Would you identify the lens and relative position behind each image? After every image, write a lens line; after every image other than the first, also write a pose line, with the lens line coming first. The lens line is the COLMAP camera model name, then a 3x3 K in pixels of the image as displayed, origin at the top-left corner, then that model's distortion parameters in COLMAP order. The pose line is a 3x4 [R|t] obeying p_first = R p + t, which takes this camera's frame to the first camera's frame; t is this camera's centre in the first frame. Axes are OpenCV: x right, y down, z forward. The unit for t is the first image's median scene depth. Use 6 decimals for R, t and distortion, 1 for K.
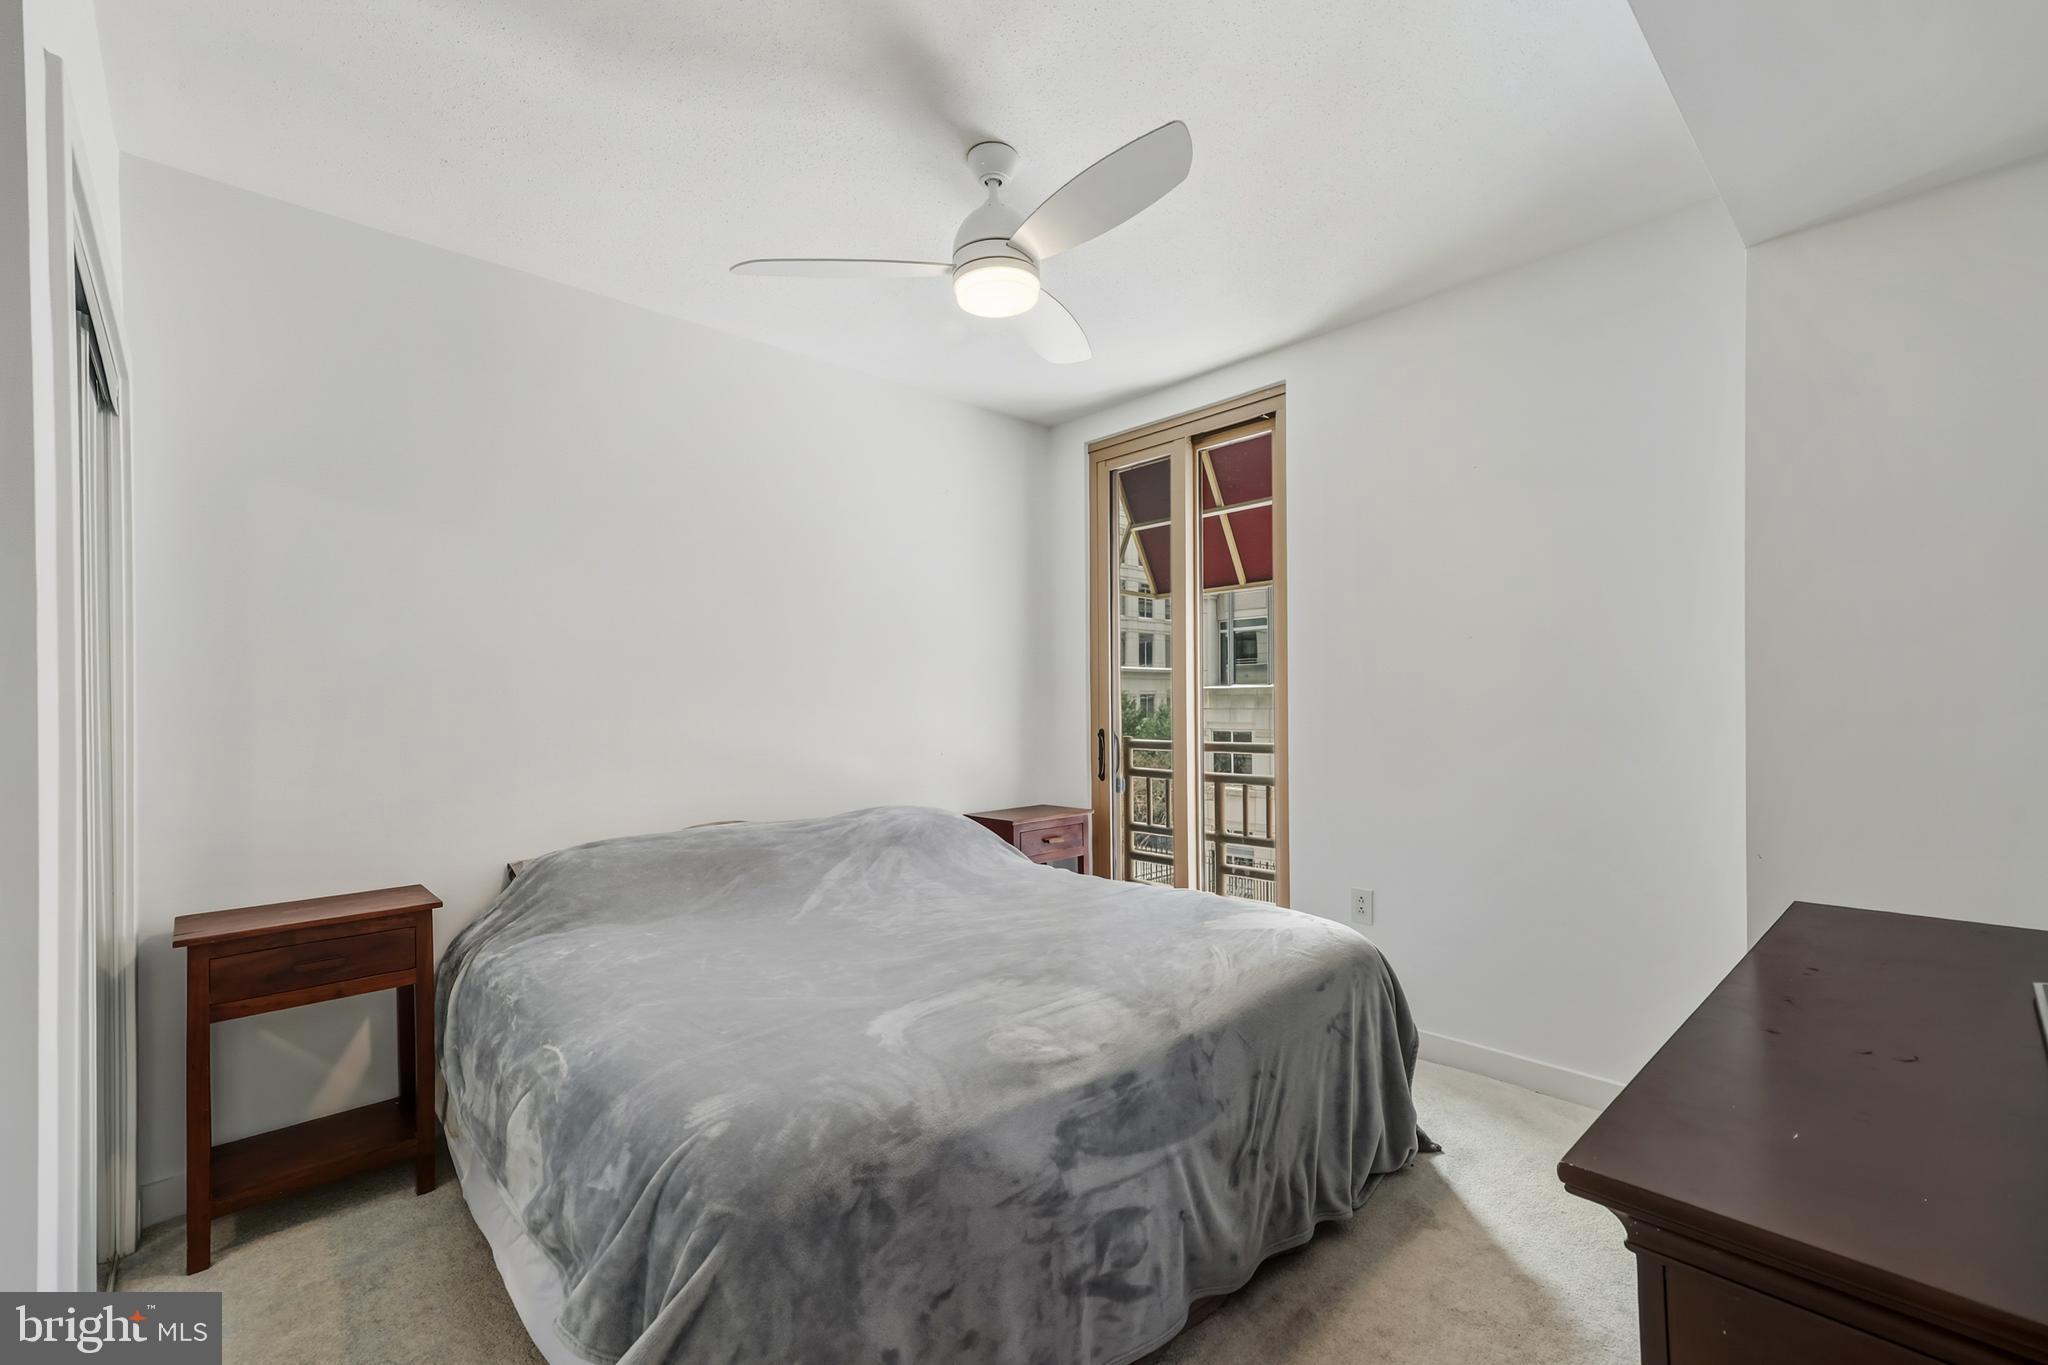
lens RADIAL K [[837.1, 0, 1030.4], [0, 837.1, 679.7], [0, 0, 1]] dist [0.017334, -0.000105]
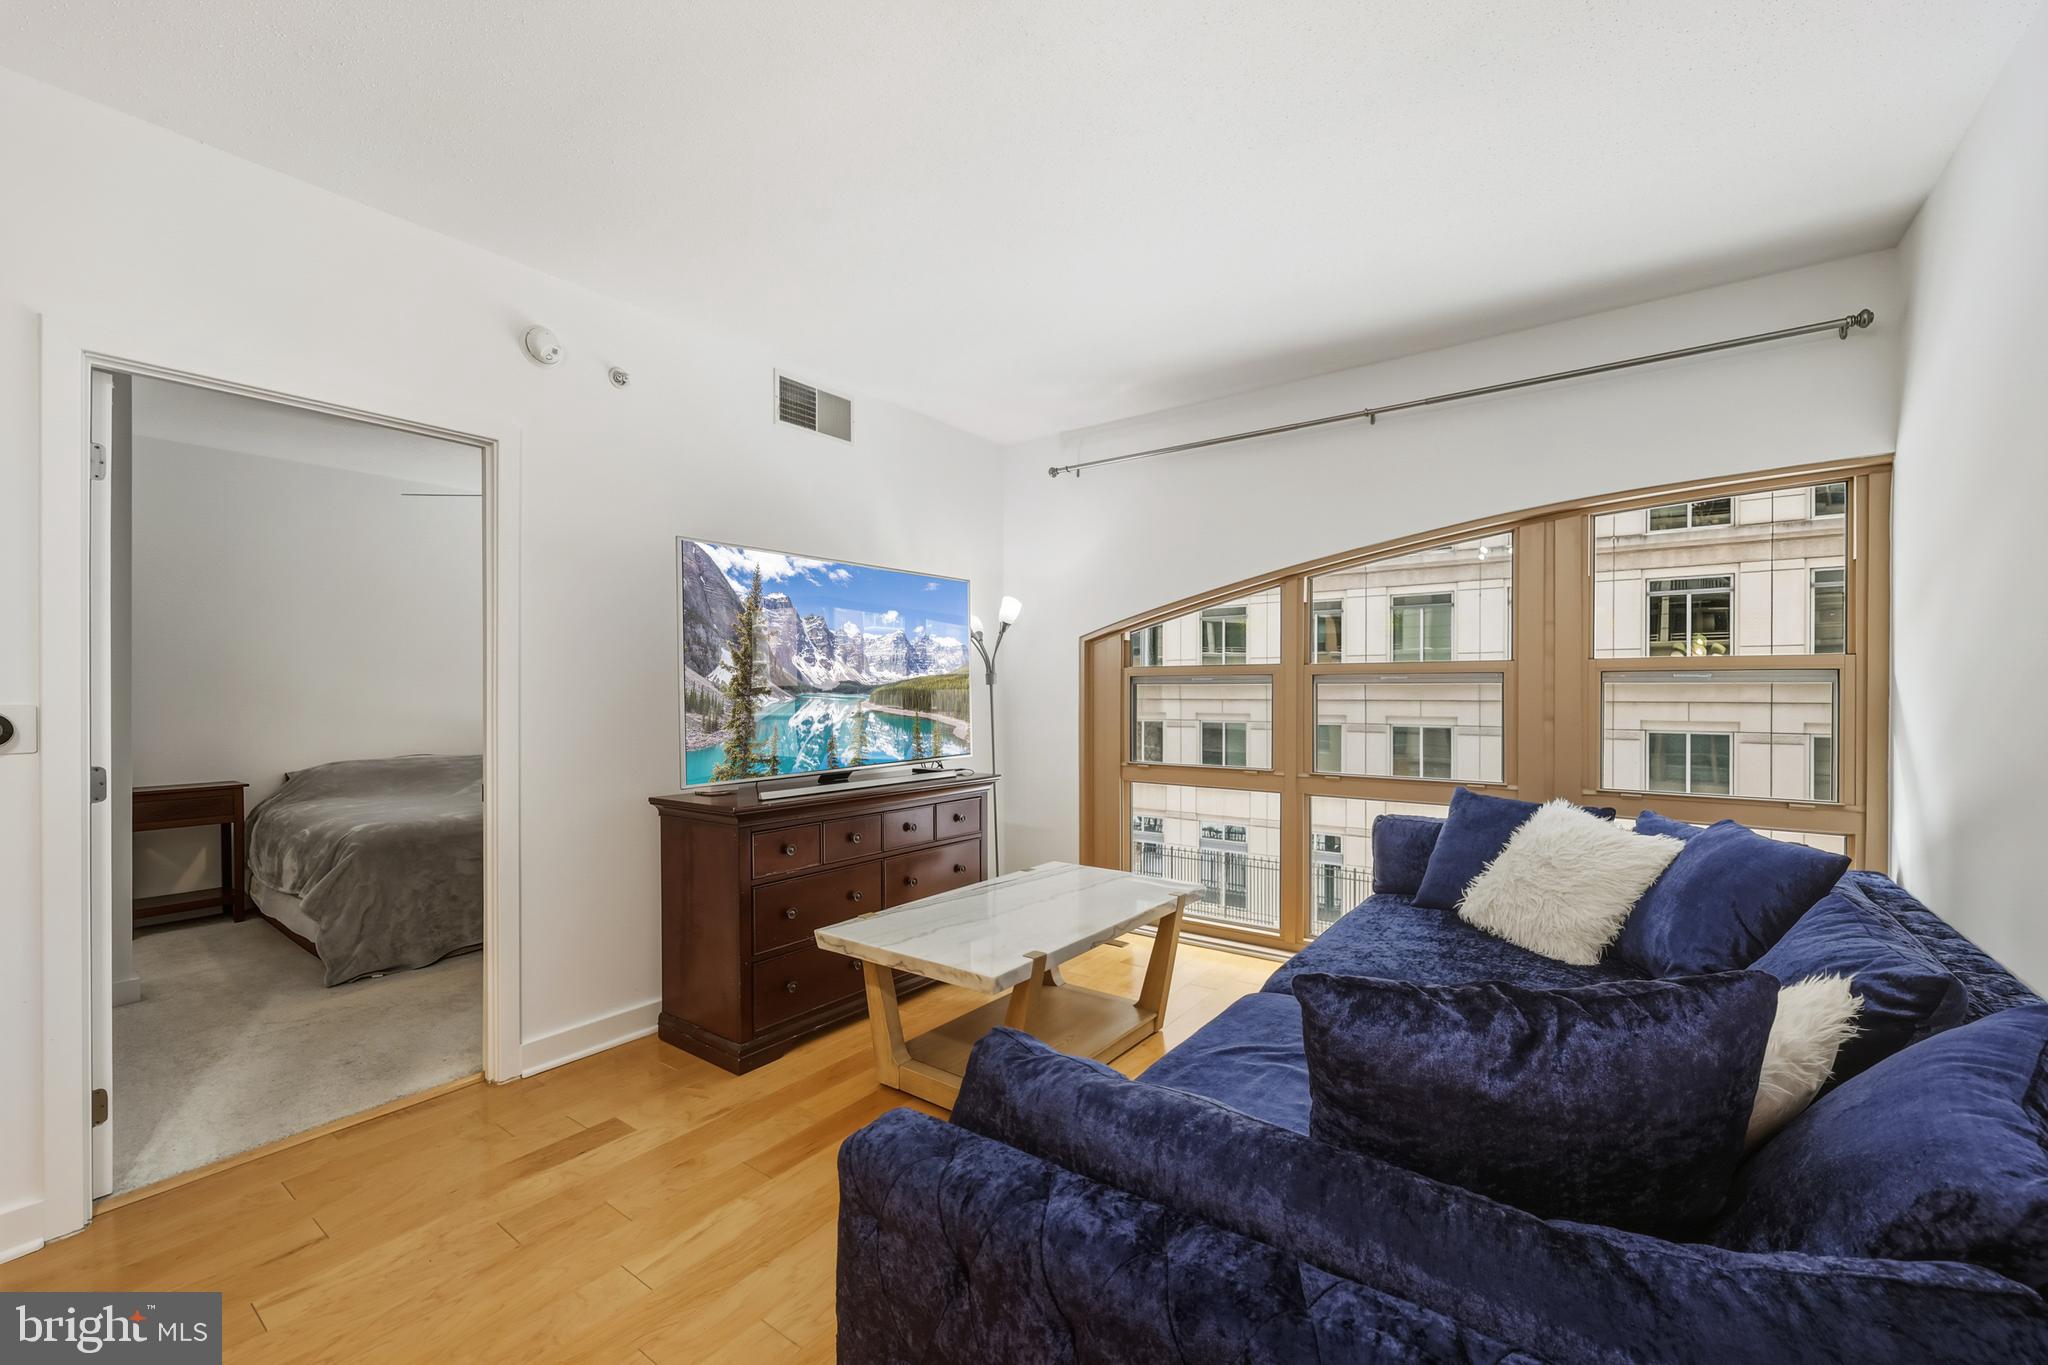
lens RADIAL K [[837.1, 0, 1030.4], [0, 837.1, 679.7], [0, 0, 1]] dist [0.017334, -0.000105]
pose [[0.988249, 0.006747, 0.152702, 0.881337], [-0.006288, 0.999974, -0.003491, -0.001075], [-0.152721, 0.002490, 0.988266, -1.355830]]
